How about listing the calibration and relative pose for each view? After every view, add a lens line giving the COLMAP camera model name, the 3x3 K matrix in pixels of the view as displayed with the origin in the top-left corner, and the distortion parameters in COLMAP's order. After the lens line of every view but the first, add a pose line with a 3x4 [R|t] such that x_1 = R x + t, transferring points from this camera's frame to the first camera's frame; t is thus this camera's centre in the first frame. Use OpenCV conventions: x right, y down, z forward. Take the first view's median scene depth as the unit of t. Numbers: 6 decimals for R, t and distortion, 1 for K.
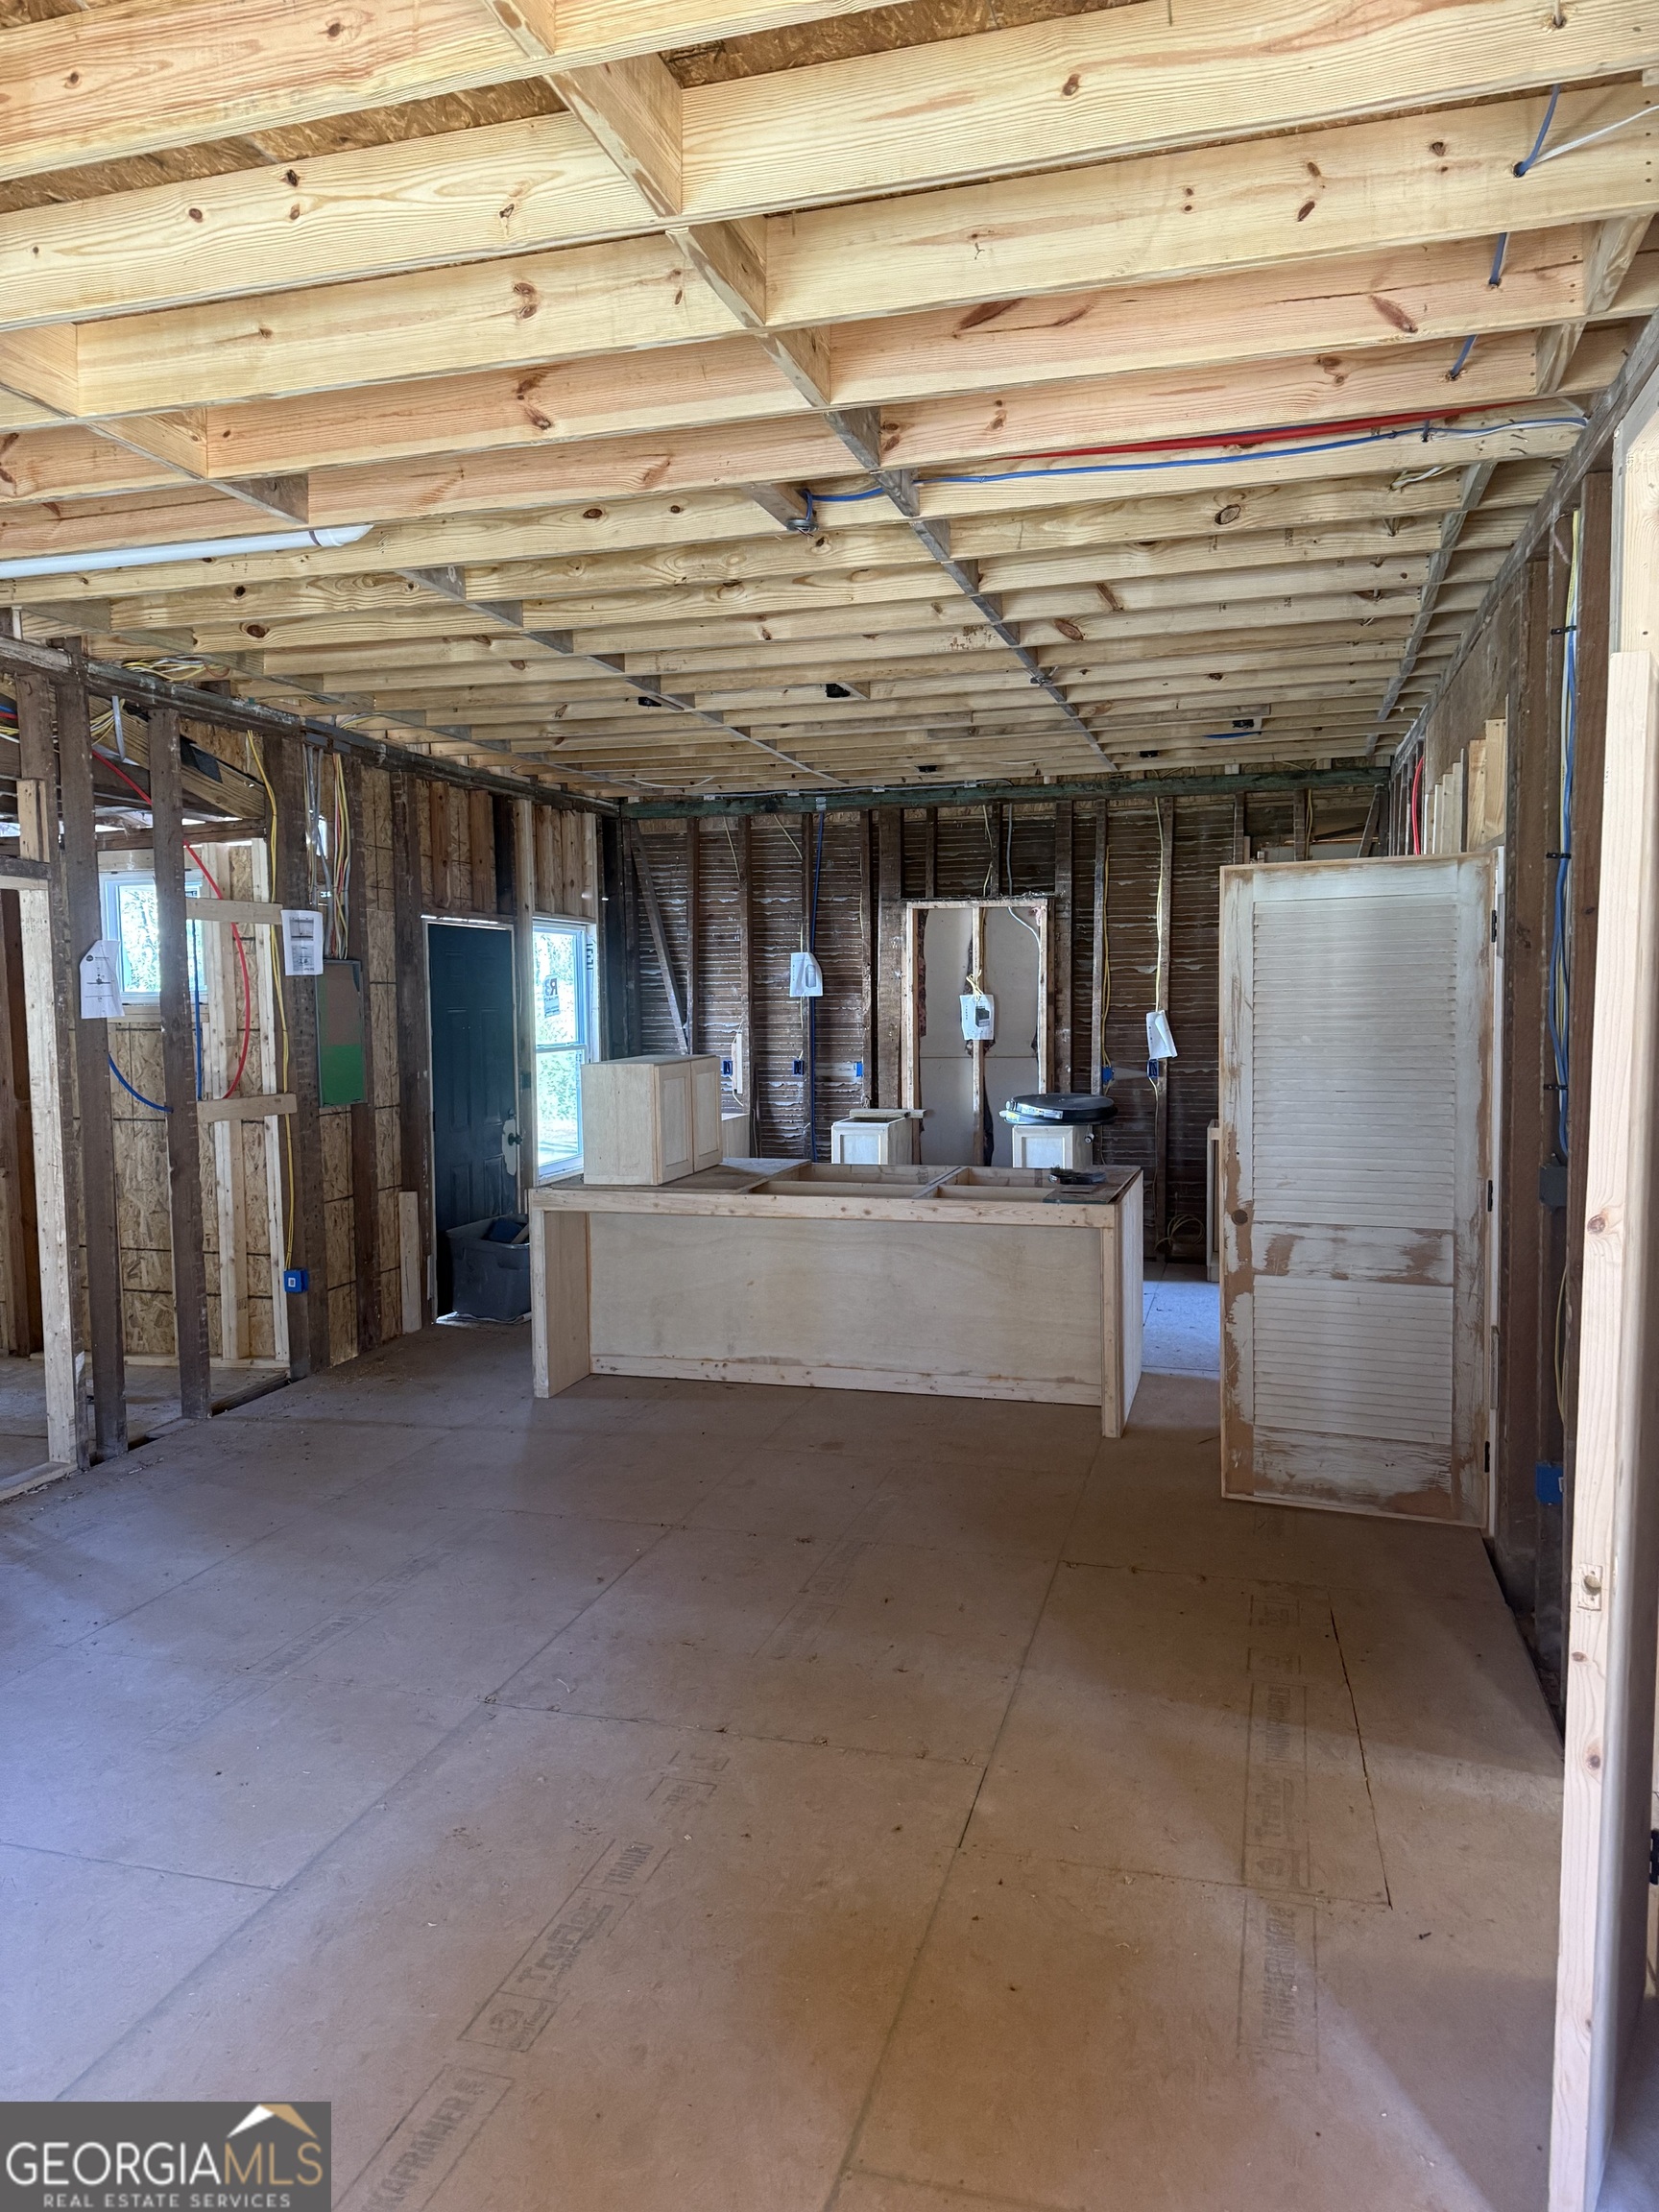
lens RADIAL K [[1587.7, 0, 826.6], [0, 1587.7, 1107.0], [0, 0, 1]] dist [0.066499, -0.075610]
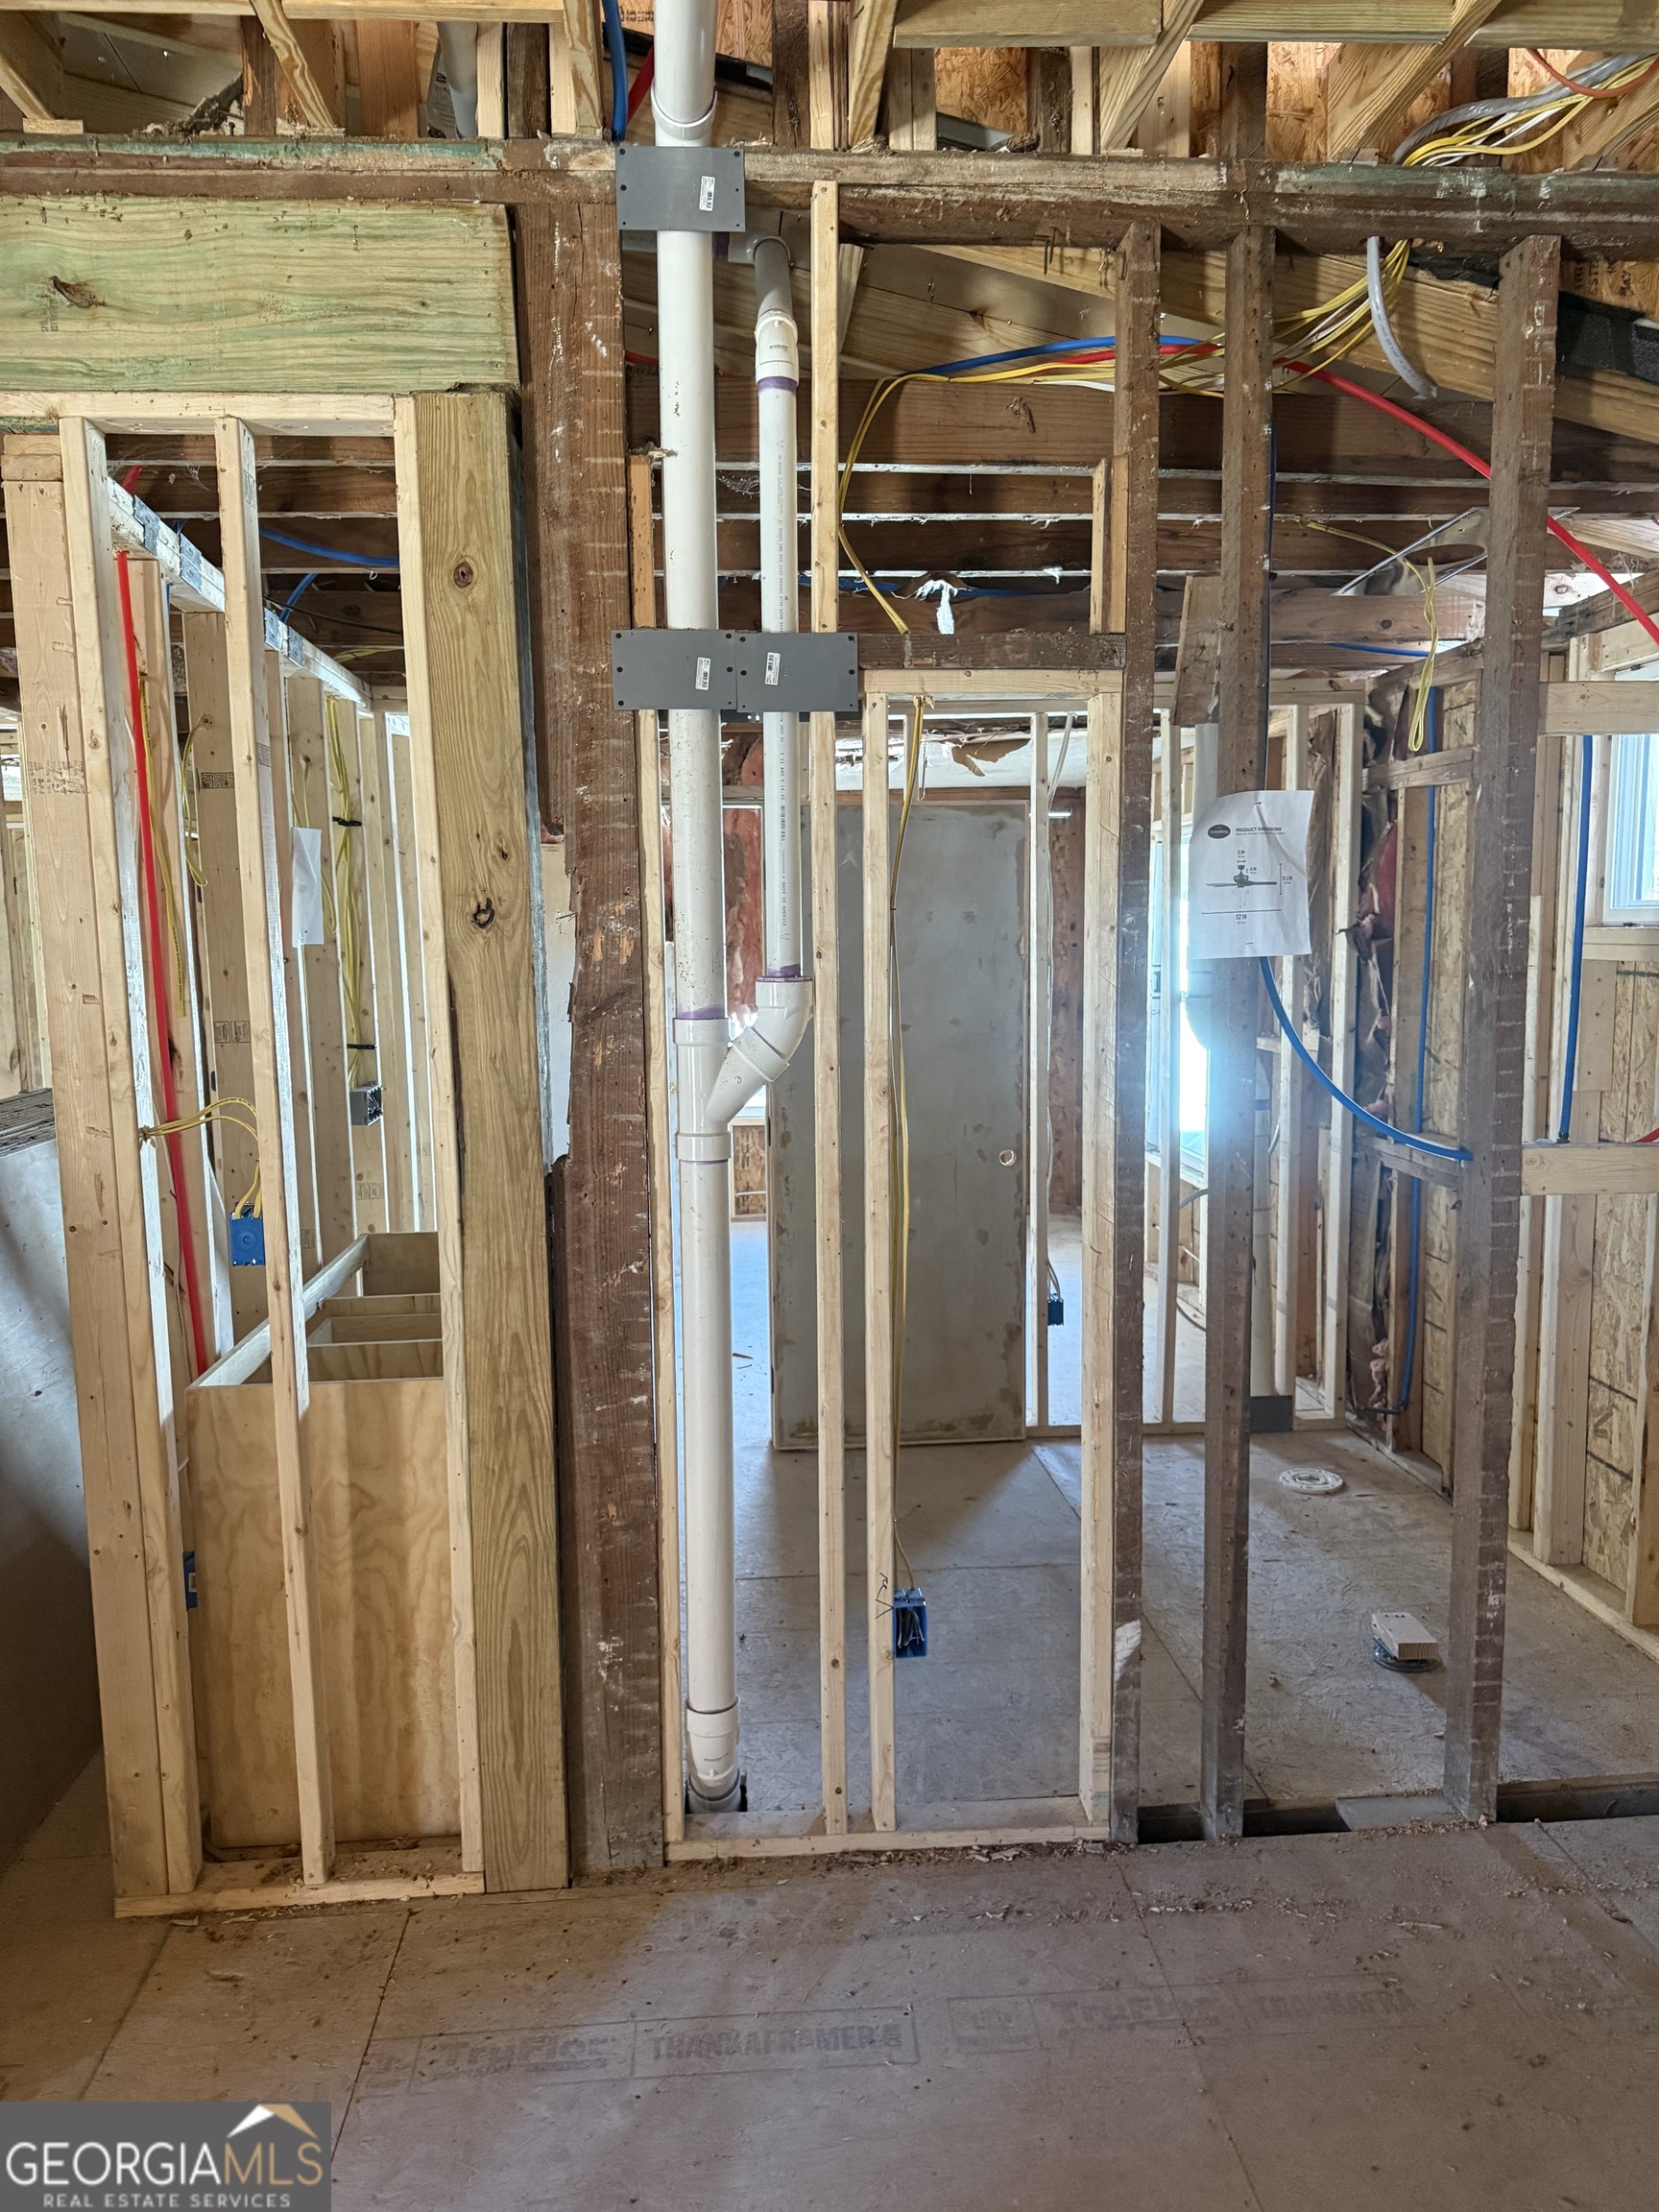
lens RADIAL K [[1587.7, 0, 827.1], [0, 1587.7, 1117.9], [0, 0, 1]] dist [0.066499, -0.075610]
pose [[0.351547, 0.122382, -0.928137, -0.049417], [-0.062178, 0.992282, 0.107289, -0.051719], [0.934103, 0.019992, 0.356443, 0.720340]]
